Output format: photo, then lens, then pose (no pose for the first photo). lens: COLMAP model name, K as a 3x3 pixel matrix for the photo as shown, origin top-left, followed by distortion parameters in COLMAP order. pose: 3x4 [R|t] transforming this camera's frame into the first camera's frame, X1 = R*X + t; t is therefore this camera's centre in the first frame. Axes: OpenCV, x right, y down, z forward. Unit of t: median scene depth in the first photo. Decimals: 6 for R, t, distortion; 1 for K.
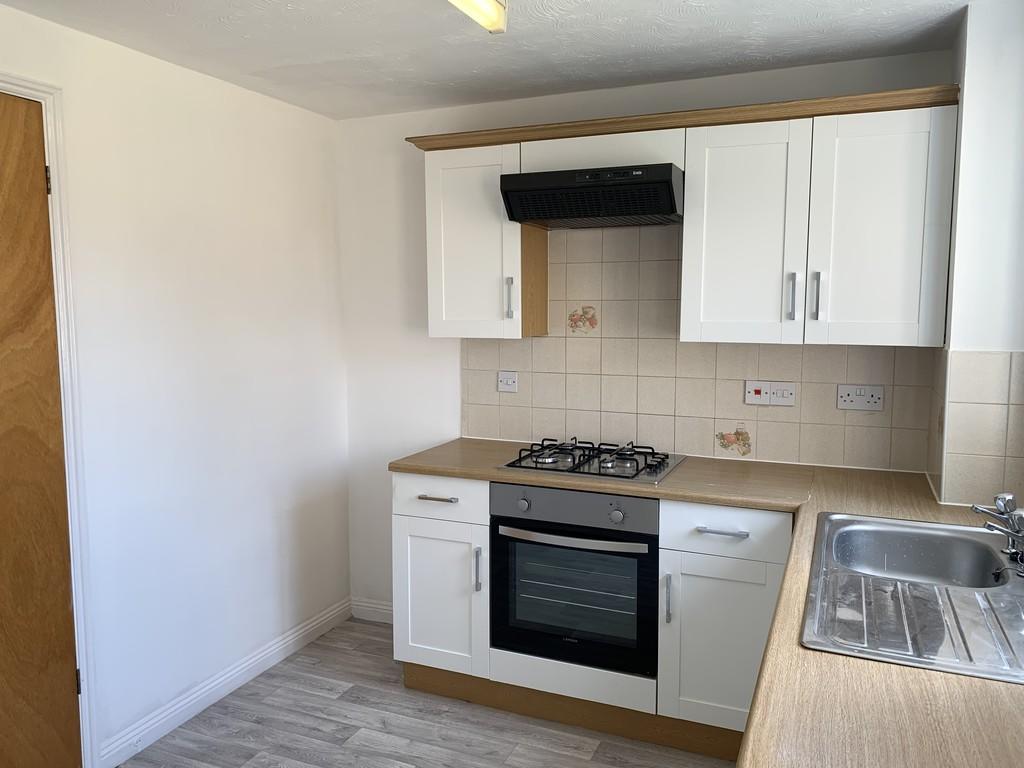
lens RADIAL K [[820.6, 0, 508.1], [0, 820.6, 379.4], [0, 0, 1]] dist [0.087992, -0.104711]
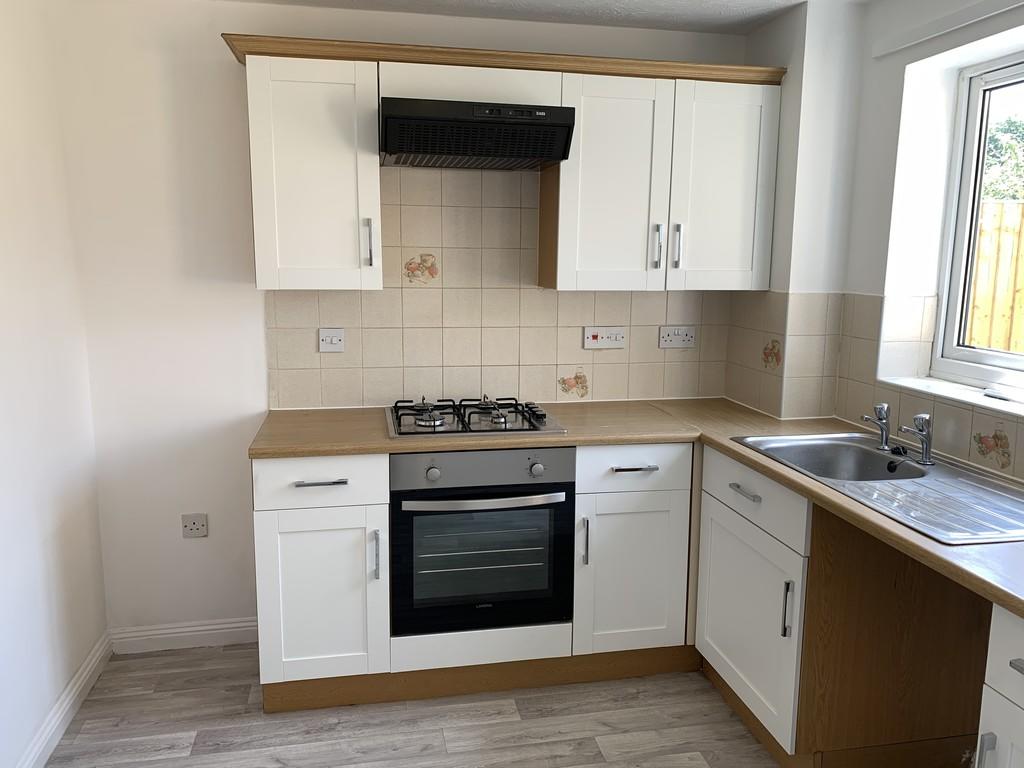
lens RADIAL K [[820.6, 0, 508.1], [0, 820.6, 379.4], [0, 0, 1]] dist [0.087992, -0.104711]
pose [[0.811776, -0.079790, 0.578492, -0.414513], [0.045257, 0.996238, 0.073902, -0.013886], [-0.582212, -0.033811, 0.812333, 0.209745]]
